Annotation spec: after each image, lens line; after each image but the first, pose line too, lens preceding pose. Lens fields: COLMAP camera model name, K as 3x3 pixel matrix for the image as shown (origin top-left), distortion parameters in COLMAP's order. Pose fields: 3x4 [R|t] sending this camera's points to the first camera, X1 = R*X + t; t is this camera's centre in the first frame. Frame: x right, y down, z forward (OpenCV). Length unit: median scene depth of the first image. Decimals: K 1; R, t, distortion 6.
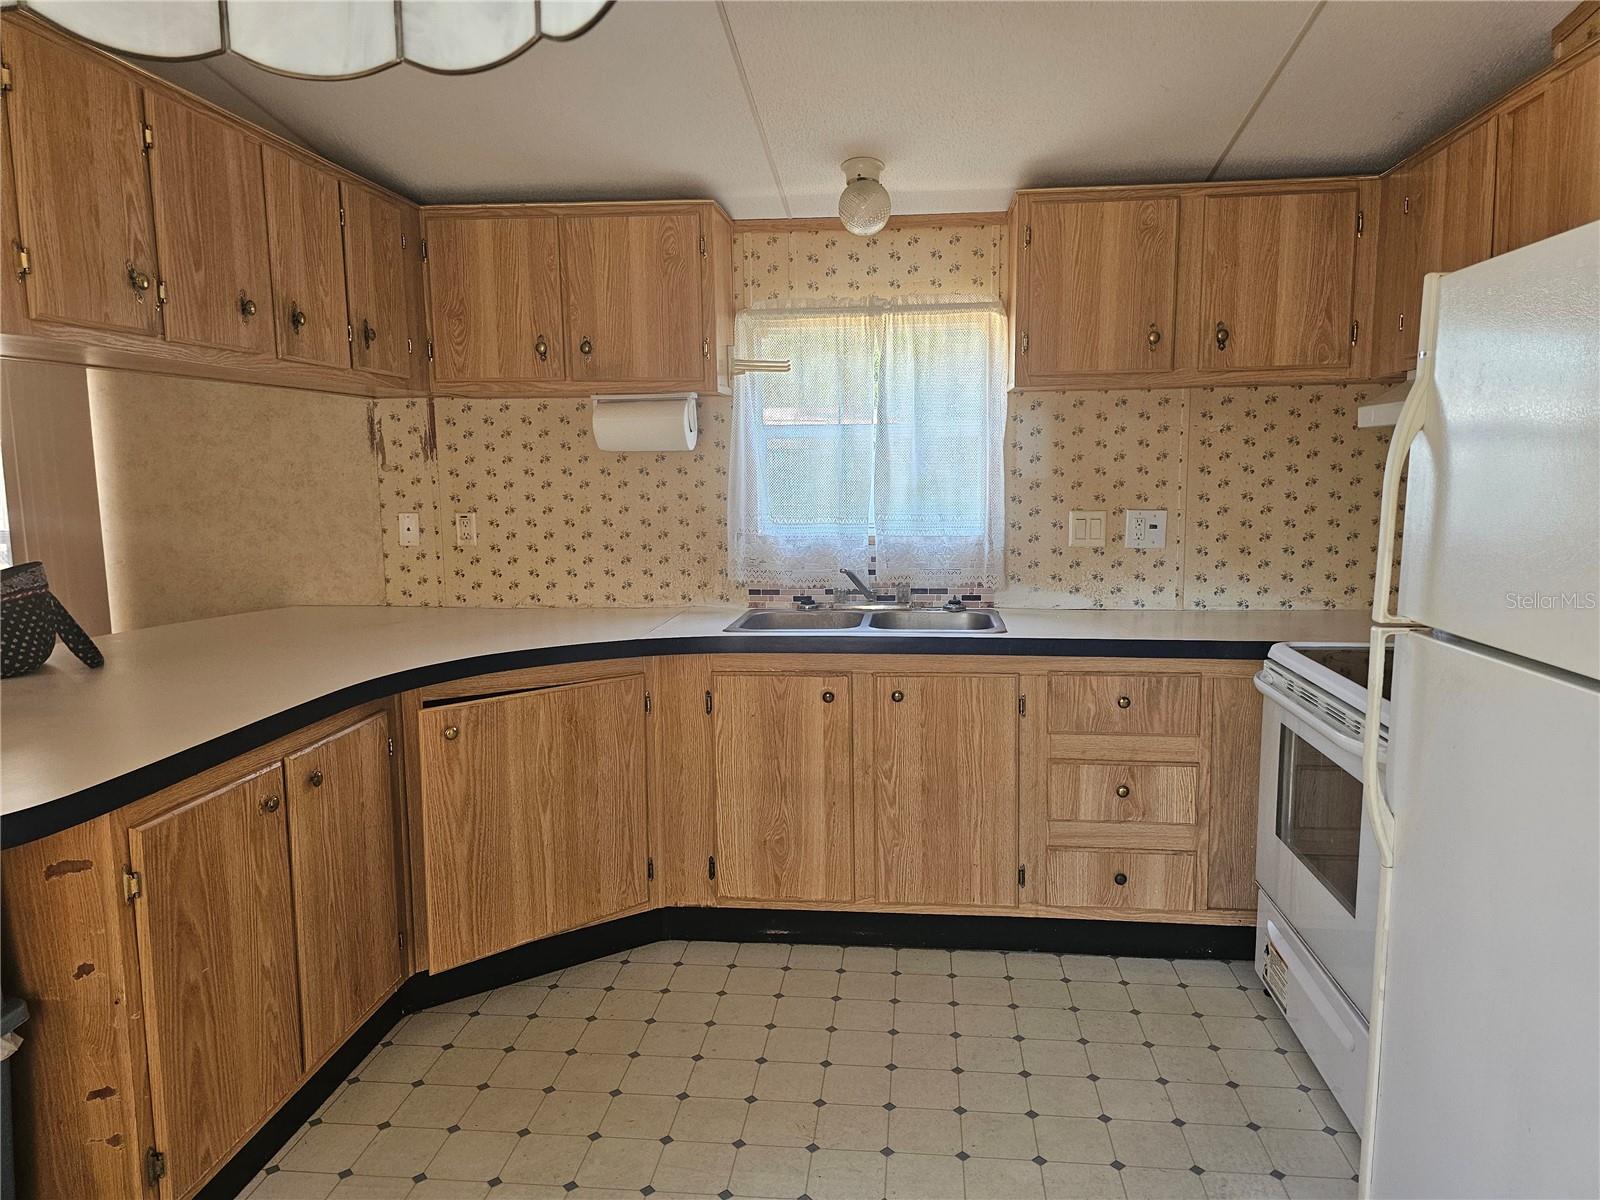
lens RADIAL K [[1076.5, 0, 800.6], [0, 1076.5, 602.0], [0, 0, 1]] dist [0.092121, -0.038851]
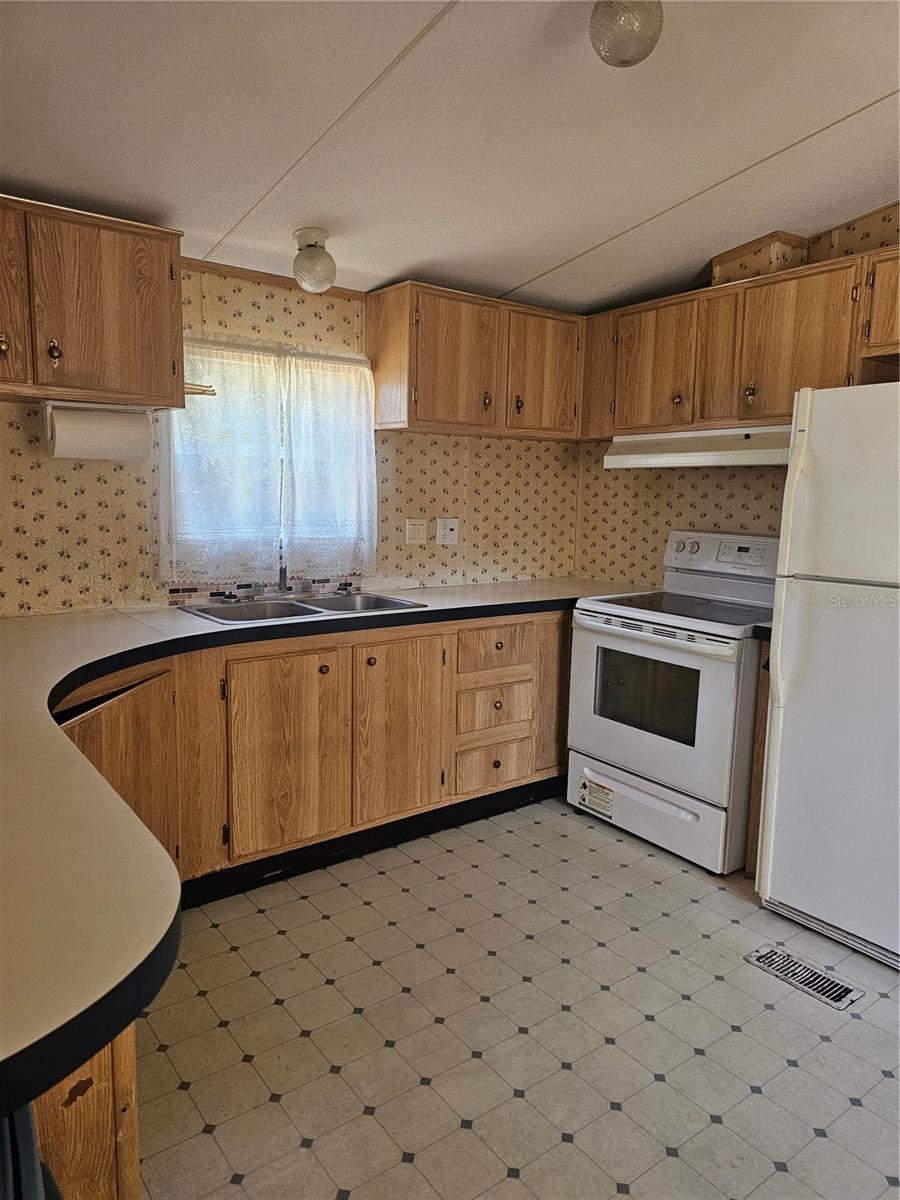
lens RADIAL K [[807.4, 0, 454.8], [0, 807.4, 606.5], [0, 0, 1]] dist [0.092121, -0.038851]
pose [[0.741456, -0.076083, 0.666674, -0.464893], [0.063916, 0.997041, 0.042701, -0.012930], [-0.667950, 0.010950, 0.744125, 0.206566]]
